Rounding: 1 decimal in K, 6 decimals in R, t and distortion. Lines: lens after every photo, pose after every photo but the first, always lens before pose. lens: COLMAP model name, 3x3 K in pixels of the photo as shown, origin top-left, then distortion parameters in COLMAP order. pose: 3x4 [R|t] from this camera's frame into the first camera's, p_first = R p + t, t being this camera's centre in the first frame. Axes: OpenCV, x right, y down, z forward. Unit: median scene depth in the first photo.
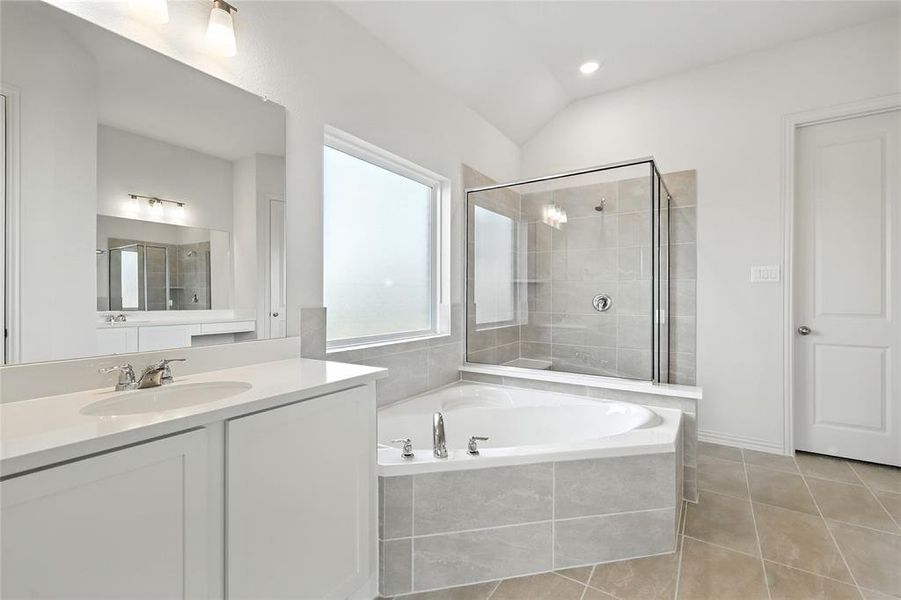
lens RADIAL K [[396.9, 0, 451.6], [0, 396.9, 295.4], [0, 0, 1]] dist [0.002030, 0.000100]
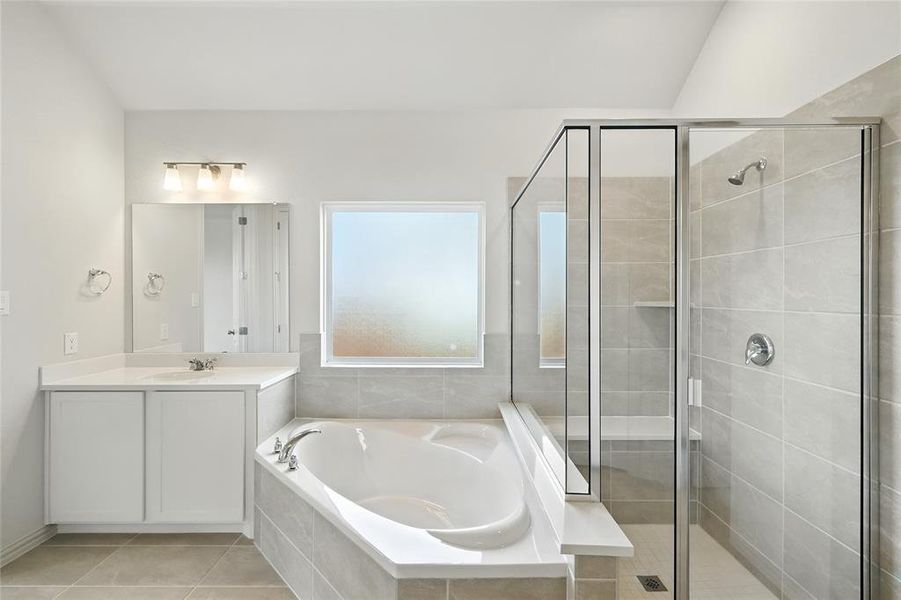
lens RADIAL K [[396.9, 0, 451.6], [0, 396.9, 295.4], [0, 0, 1]] dist [0.002030, 0.000100]
pose [[0.539099, -0.001081, -0.842241, 0.749377], [0.001555, 0.999999, -0.000288, -0.069696], [0.842241, -0.001155, 0.539100, 0.432359]]
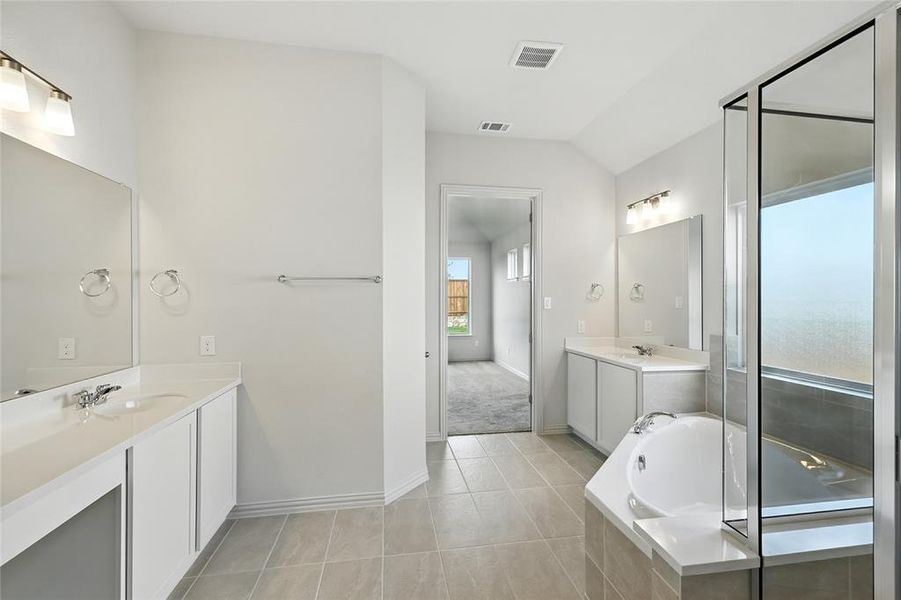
lens RADIAL K [[407.5, 0, 451.1], [0, 407.5, 298.5], [0, 0, 1]] dist [0.002514, 0.000216]
pose [[-0.746456, -0.002247, -0.665431, 0.939282], [0.001672, 0.999985, -0.005252, -0.067077], [0.665433, -0.005033, -0.746441, 0.973832]]
